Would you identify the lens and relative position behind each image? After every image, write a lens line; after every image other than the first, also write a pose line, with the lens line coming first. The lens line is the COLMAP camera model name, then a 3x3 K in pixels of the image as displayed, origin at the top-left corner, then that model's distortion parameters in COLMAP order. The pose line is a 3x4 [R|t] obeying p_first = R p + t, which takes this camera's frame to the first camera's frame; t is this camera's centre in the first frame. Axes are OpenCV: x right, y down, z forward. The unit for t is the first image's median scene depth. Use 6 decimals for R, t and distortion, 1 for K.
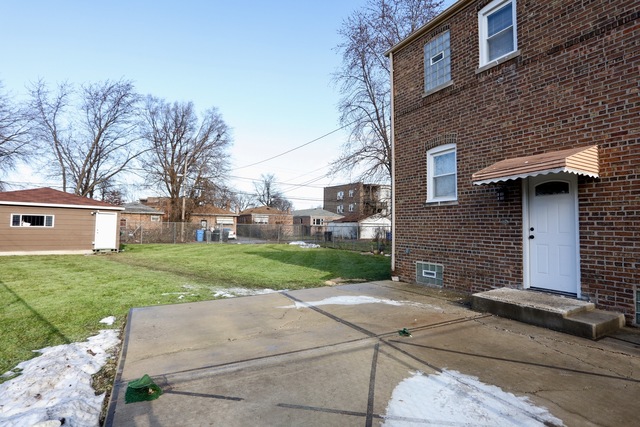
lens RADIAL K [[317.2, 0, 321.7], [0, 317.2, 213.1], [0, 0, 1]] dist [-0.063897, 0.031484]
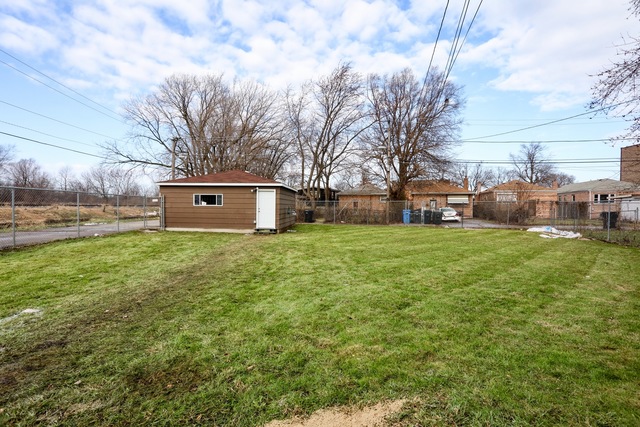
lens RADIAL K [[317.2, 0, 321.7], [0, 317.2, 213.1], [0, 0, 1]] dist [-0.063897, 0.031484]
pose [[0.706692, 0.002391, -0.707517, 0.049268], [0.037089, 0.998494, 0.040419, 0.018243], [0.706548, -0.054805, 0.705539, 0.226887]]
